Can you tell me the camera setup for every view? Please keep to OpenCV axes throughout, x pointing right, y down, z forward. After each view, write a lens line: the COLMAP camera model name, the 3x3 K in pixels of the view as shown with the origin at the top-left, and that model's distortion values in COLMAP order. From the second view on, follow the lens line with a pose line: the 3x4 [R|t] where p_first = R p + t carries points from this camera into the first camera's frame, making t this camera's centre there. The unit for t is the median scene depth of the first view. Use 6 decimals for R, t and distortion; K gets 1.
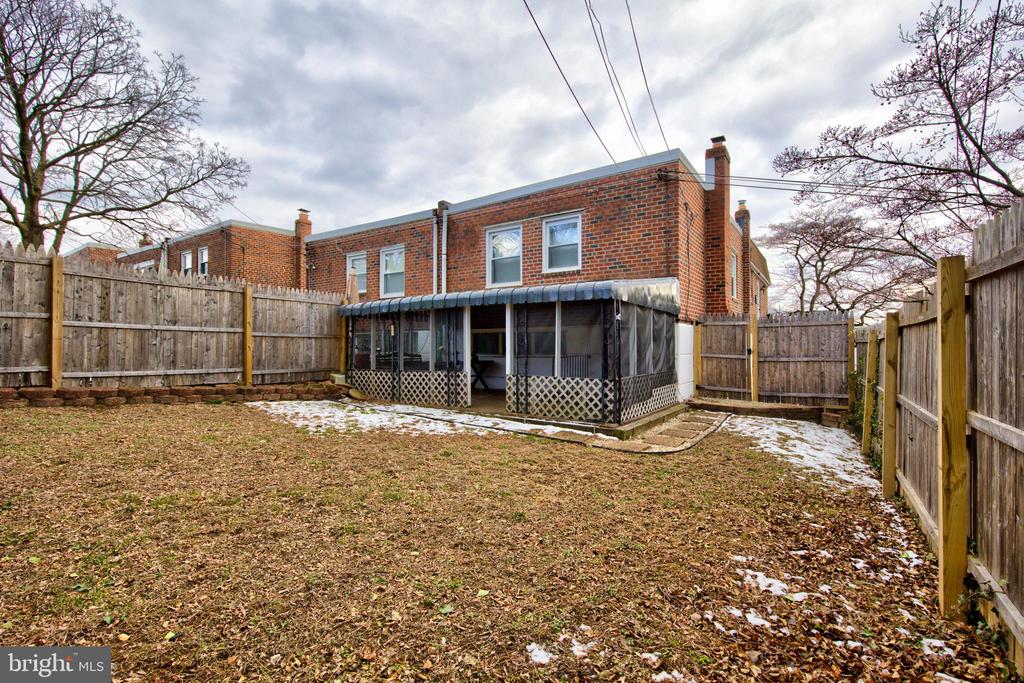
lens RADIAL K [[470.0, 0, 510.9], [0, 470.0, 344.8], [0, 0, 1]] dist [-0.002590, -0.000930]
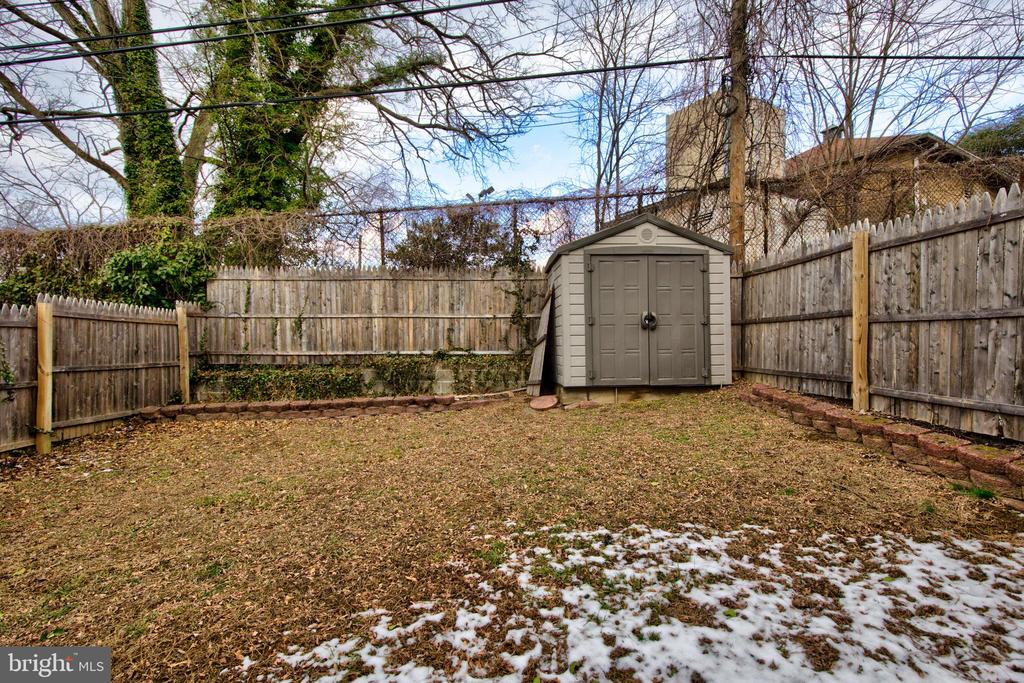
lens RADIAL K [[470.0, 0, 509.3], [0, 470.0, 346.5], [0, 0, 1]] dist [-0.002590, -0.000930]
pose [[-0.824401, 0.004987, -0.565984, -0.053942], [0.008331, 0.999960, -0.003324, -0.004112], [0.565945, -0.007455, -0.824409, 0.877177]]
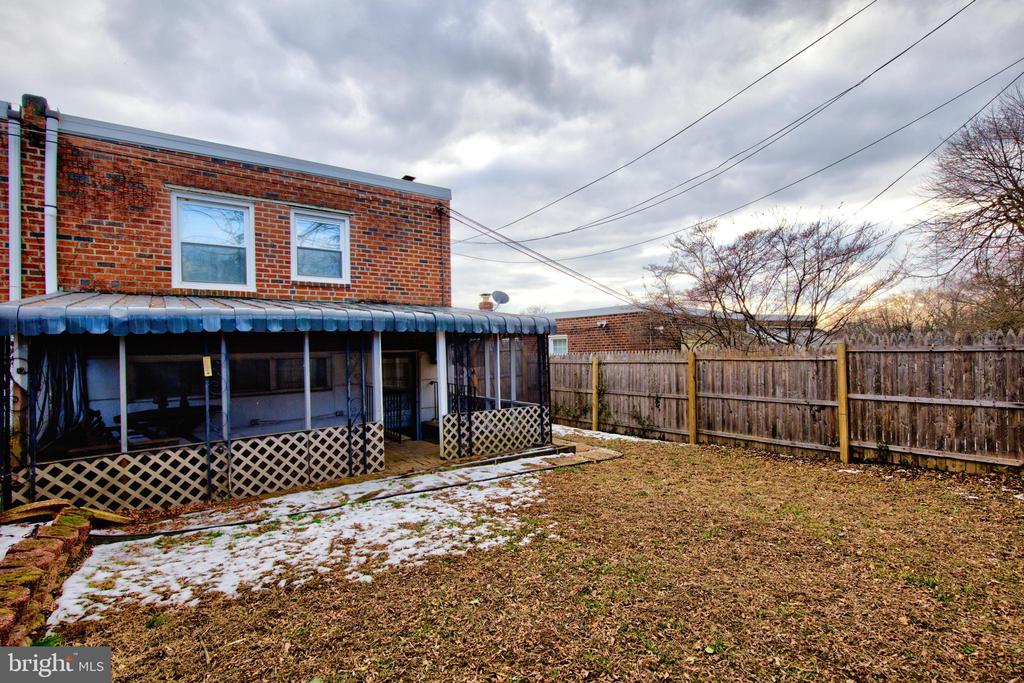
lens RADIAL K [[470.0, 0, 508.3], [0, 470.0, 346.2], [0, 0, 1]] dist [-0.002590, -0.000930]
pose [[0.328365, 0.001627, 0.944550, -0.625183], [0.017607, 0.999814, -0.007843, -0.041496], [-0.944387, 0.019206, 0.328275, 0.513015]]
